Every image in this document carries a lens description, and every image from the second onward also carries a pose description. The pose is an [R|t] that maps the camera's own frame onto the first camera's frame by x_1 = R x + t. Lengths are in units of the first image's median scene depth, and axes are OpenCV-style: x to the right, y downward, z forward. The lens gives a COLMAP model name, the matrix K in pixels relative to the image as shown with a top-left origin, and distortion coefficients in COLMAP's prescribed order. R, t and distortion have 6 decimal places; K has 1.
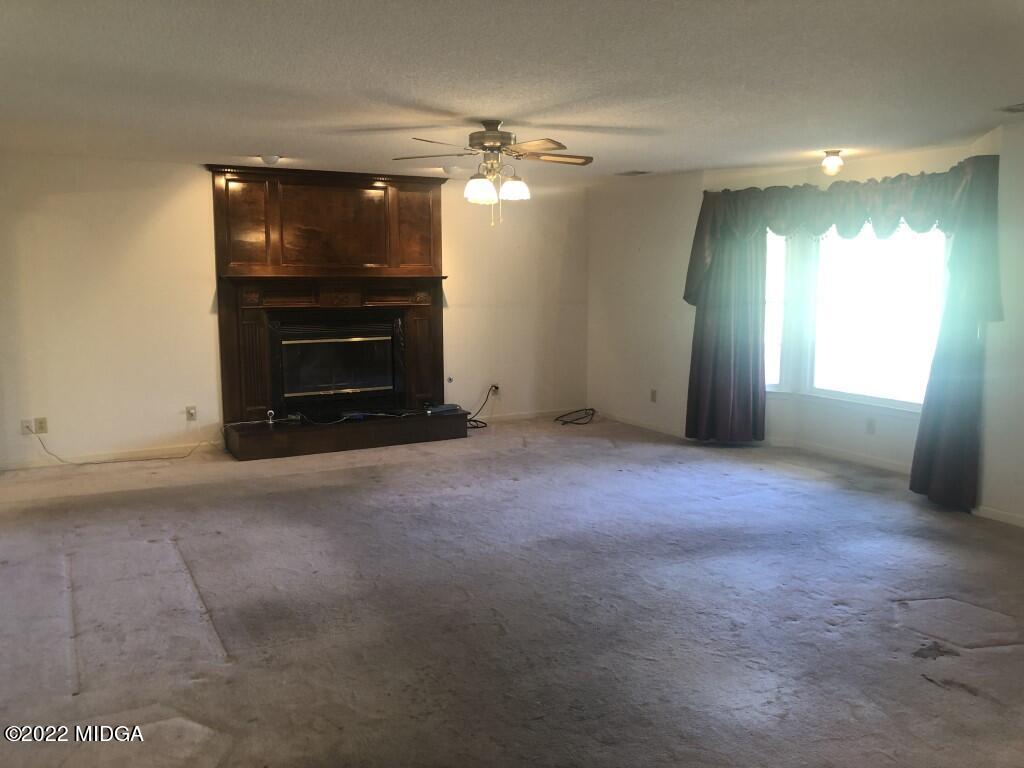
lens RADIAL K [[832.5, 0, 512.2], [0, 832.5, 375.9], [0, 0, 1]] dist [-0.005024, -0.000912]
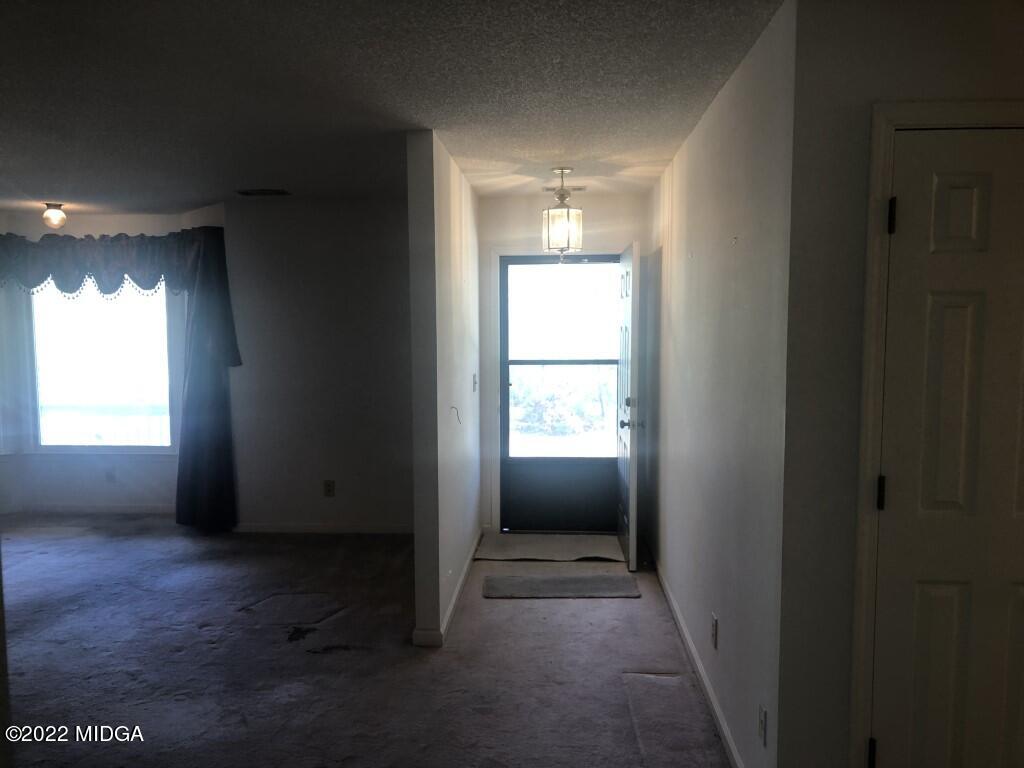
lens RADIAL K [[832.5, 0, 512.0], [0, 832.5, 390.1], [0, 0, 1]] dist [-0.005024, -0.000912]
pose [[0.520553, -0.061383, 0.851620, -0.246796], [0.104046, 0.994540, 0.008087, -0.000744], [-0.847466, 0.084398, 0.524097, 0.046812]]
